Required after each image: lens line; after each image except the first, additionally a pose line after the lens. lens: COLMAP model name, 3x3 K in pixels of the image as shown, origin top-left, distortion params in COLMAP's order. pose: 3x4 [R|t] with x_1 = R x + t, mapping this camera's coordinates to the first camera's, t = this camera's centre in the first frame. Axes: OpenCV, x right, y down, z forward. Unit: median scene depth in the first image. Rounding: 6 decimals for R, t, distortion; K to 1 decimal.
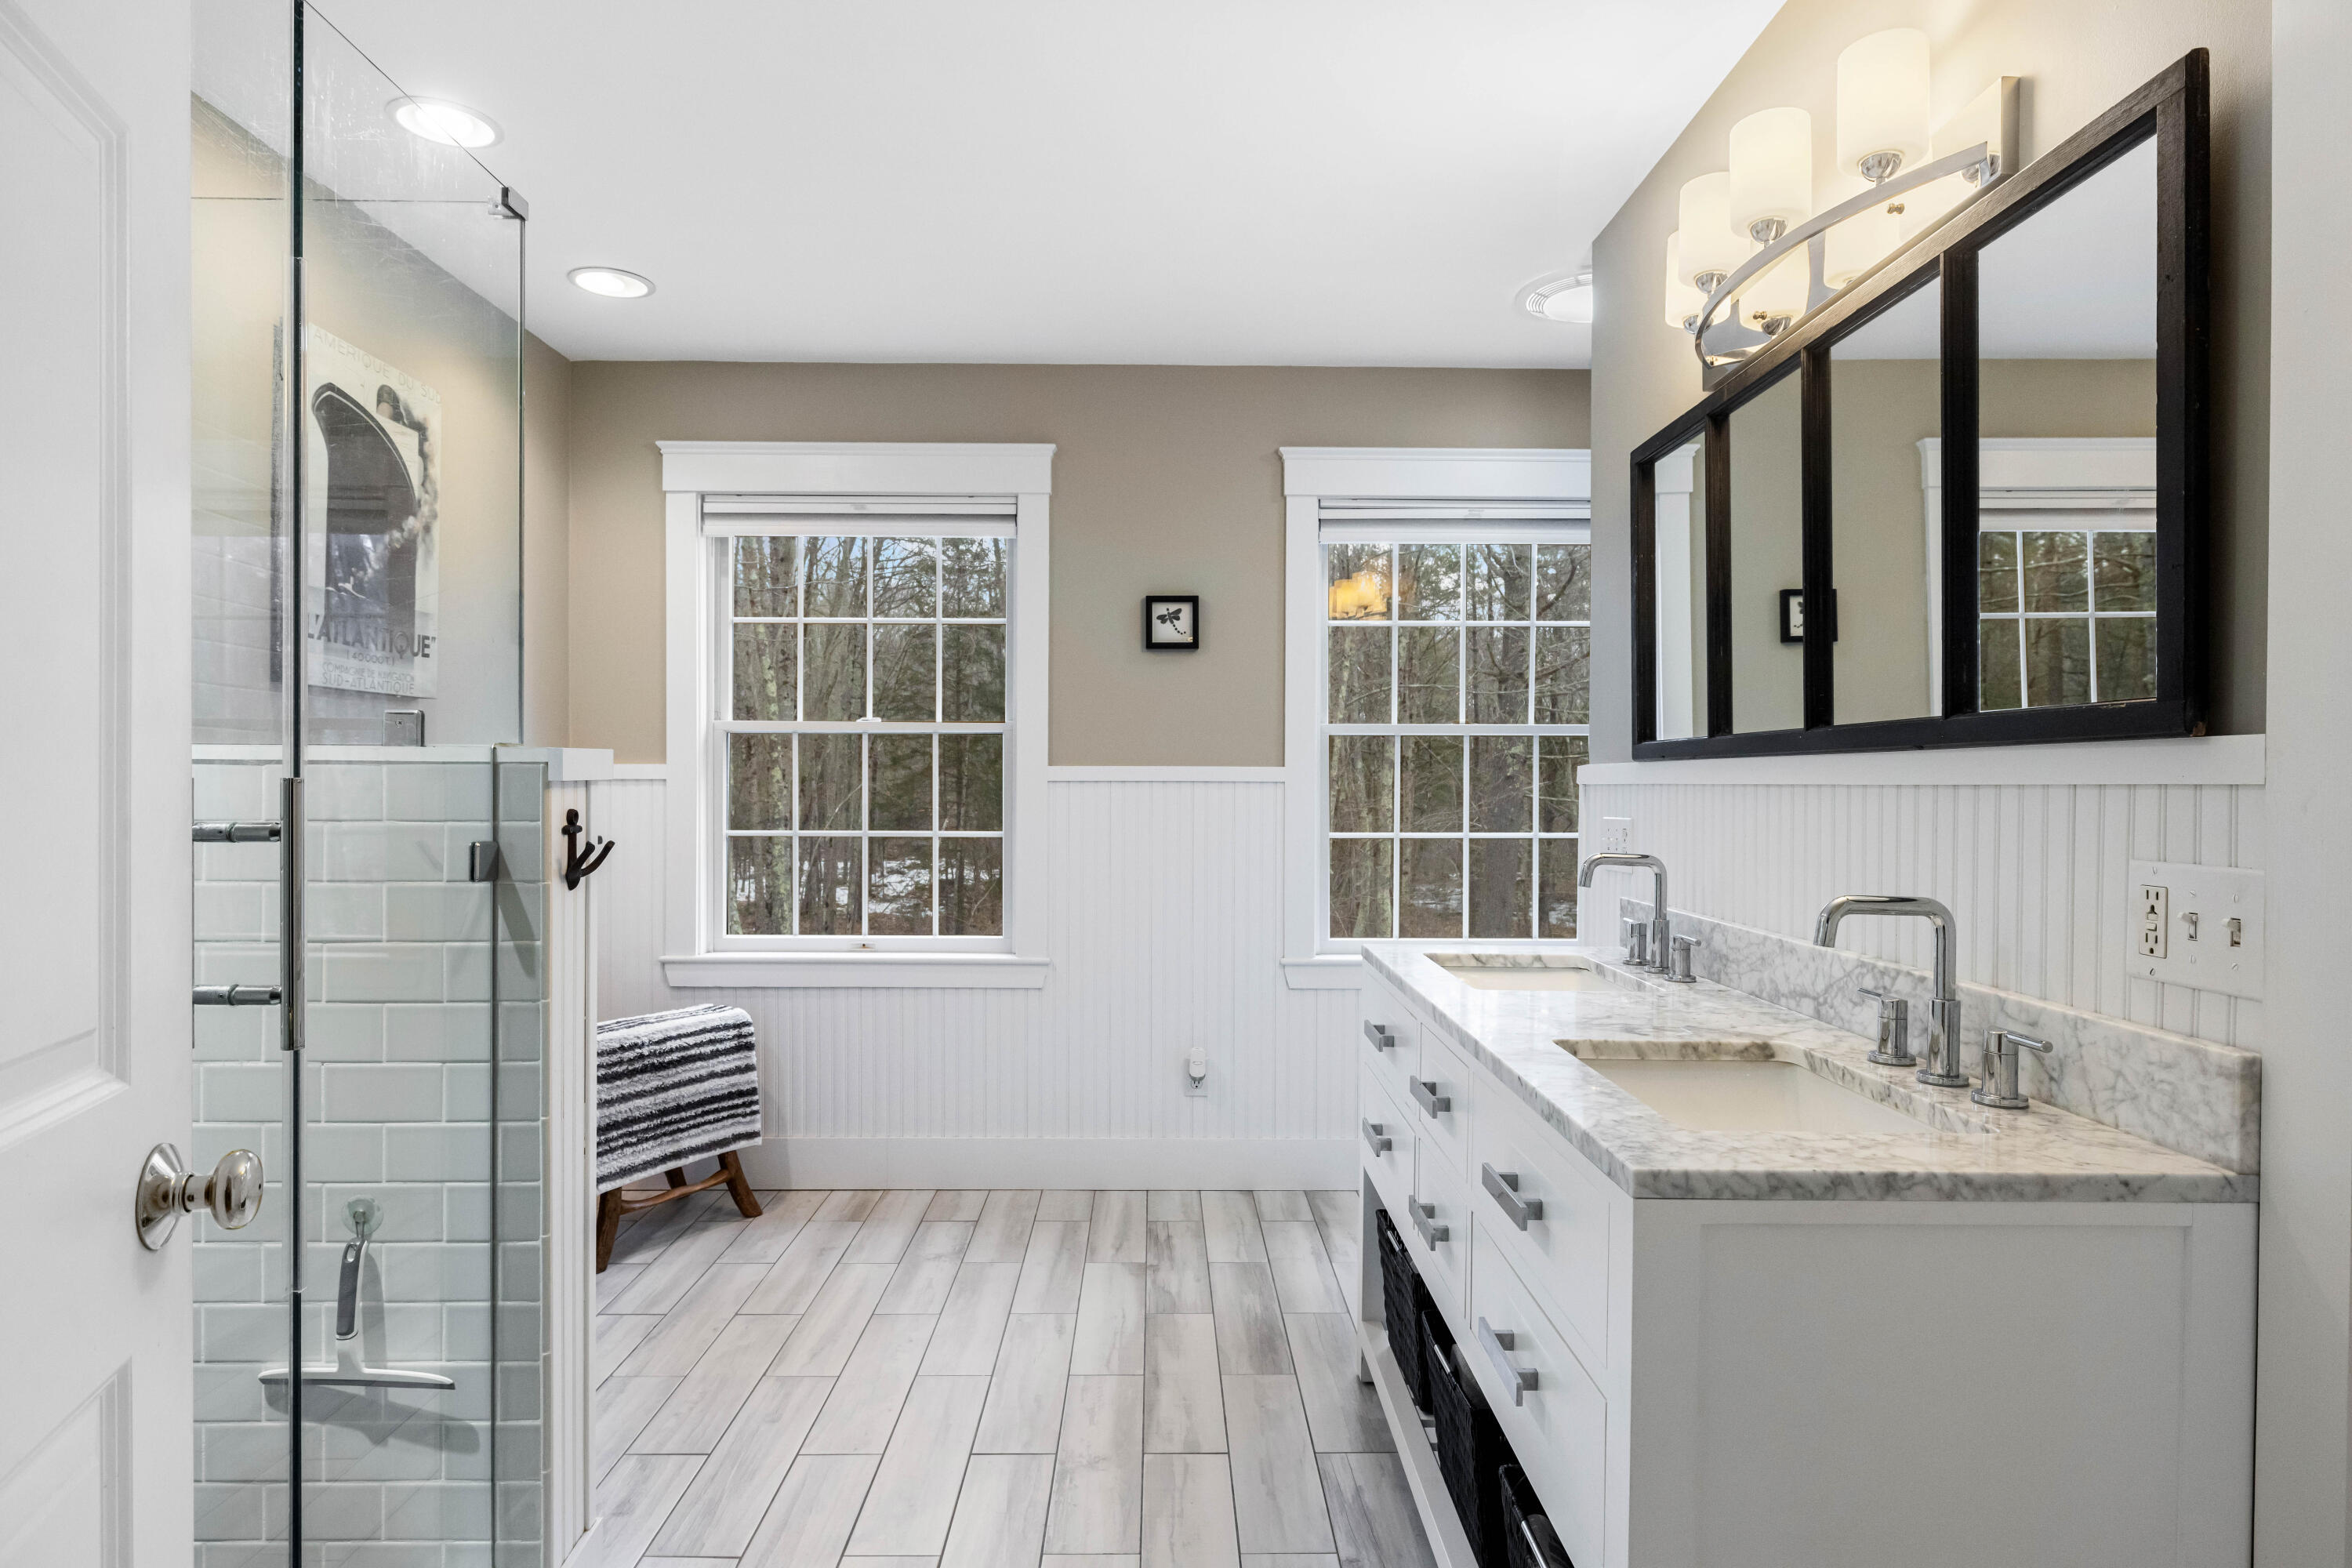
lens RADIAL K [[1300.4, 0, 1176.0], [0, 1300.4, 784.0], [0, 0, 1]] dist [-0.000807, 0.000194]
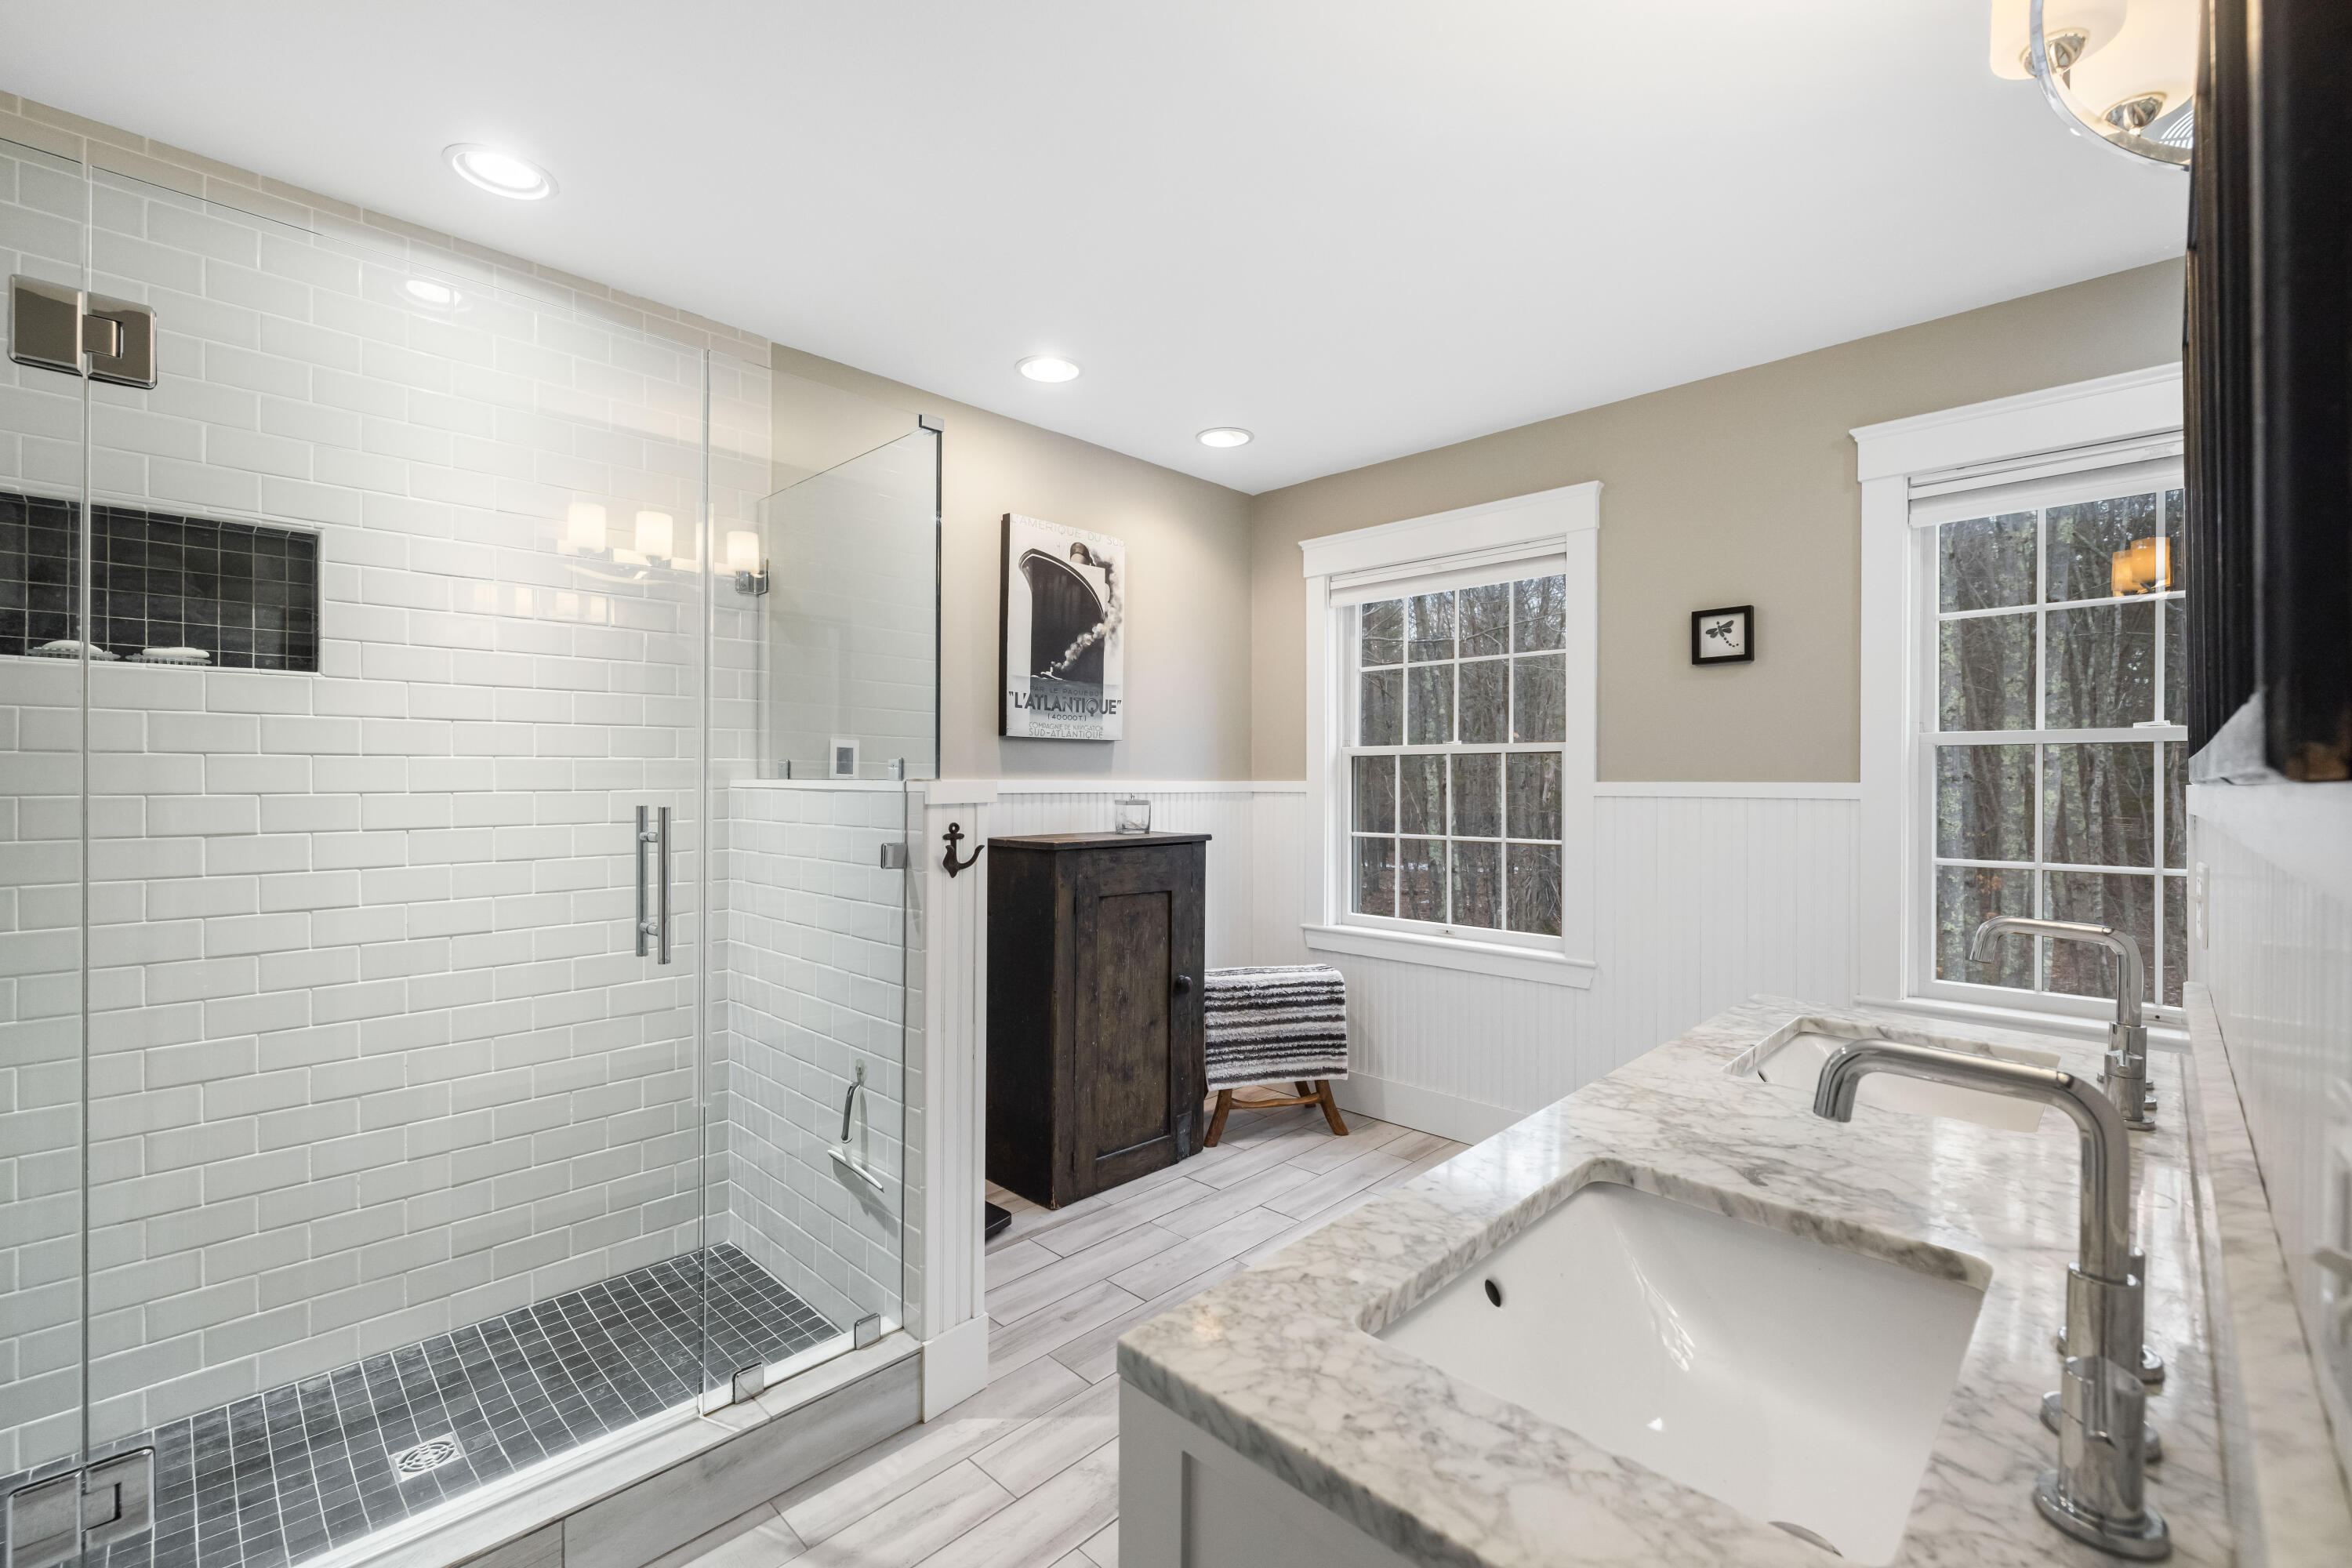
lens RADIAL K [[992.9, 0, 1167.7], [0, 992.9, 784.9], [0, 0, 1]] dist [0.001009, -0.000375]
pose [[0.703142, 0.000590, -0.711049, 0.271752], [-0.001387, 0.999999, -0.000542, -0.012461], [0.711048, 0.001367, 0.703142, 0.204401]]
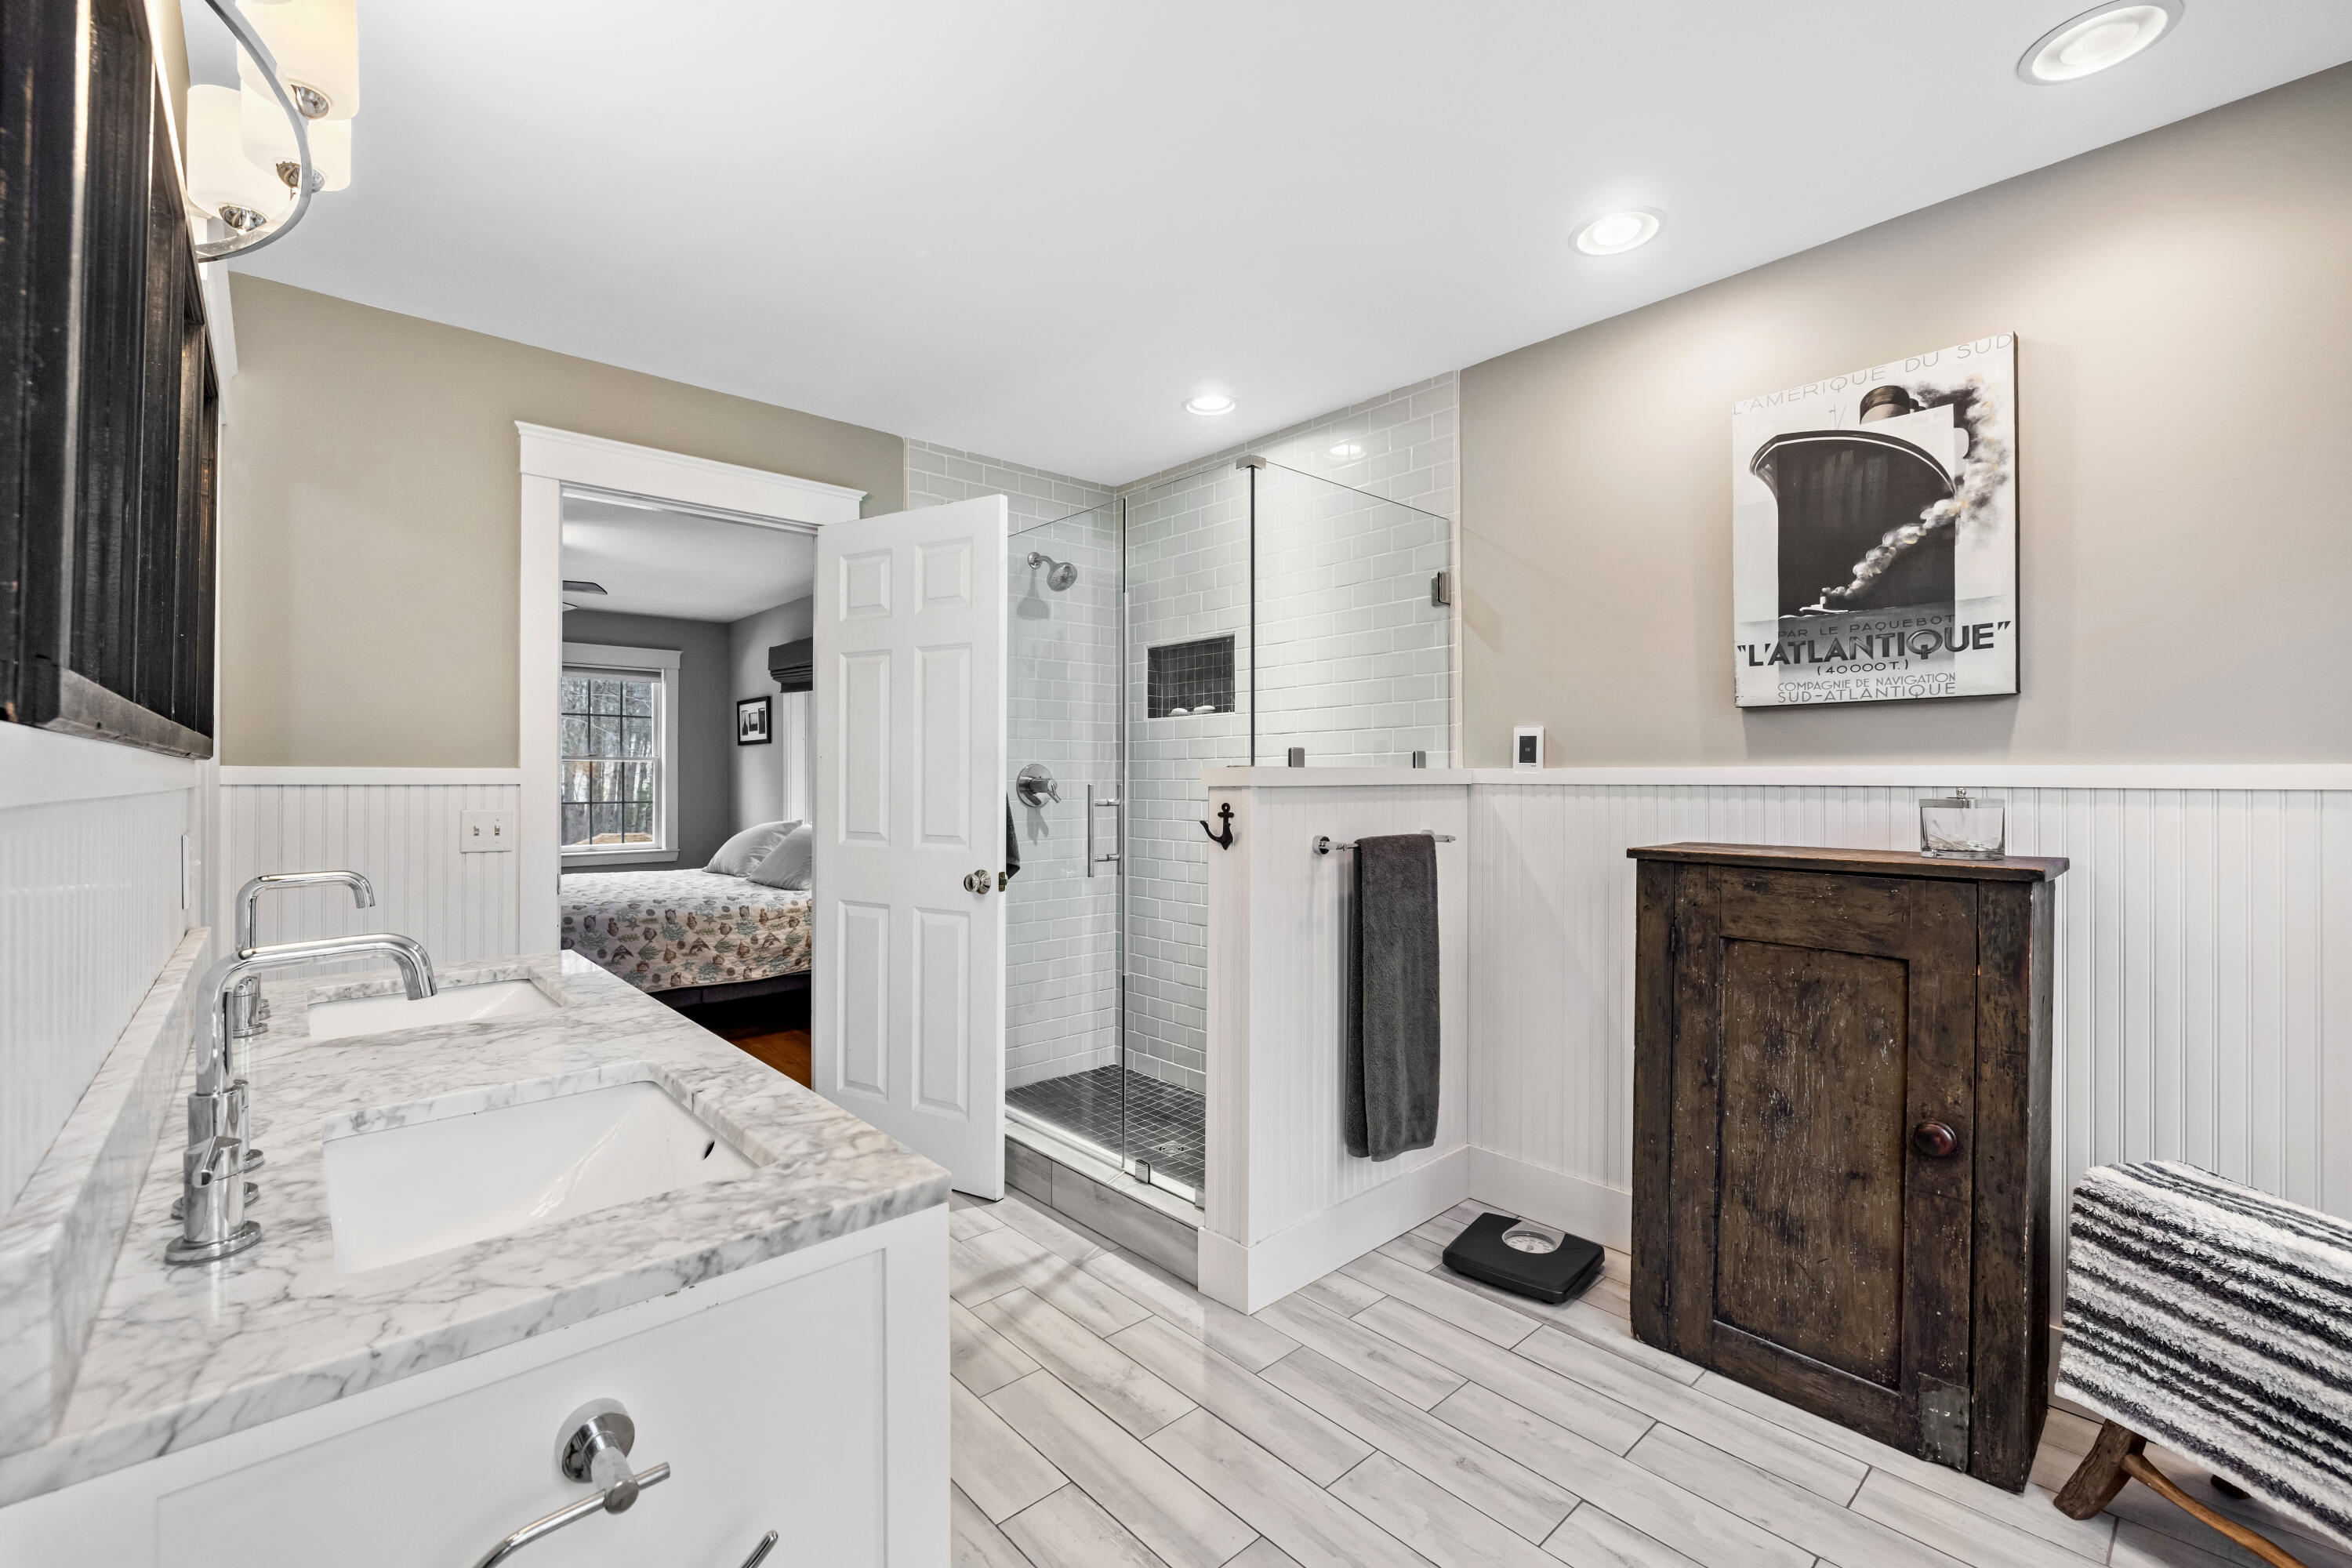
lens RADIAL K [[990.1, 0, 1169.8], [0, 990.1, 776.7], [0, 0, 1]] dist [0.000449, -0.000637]
pose [[-0.750500, -0.007724, -0.660826, 0.245455], [-0.006786, 0.999969, -0.003982, -0.004903], [0.660836, 0.001496, -0.750529, 1.034817]]
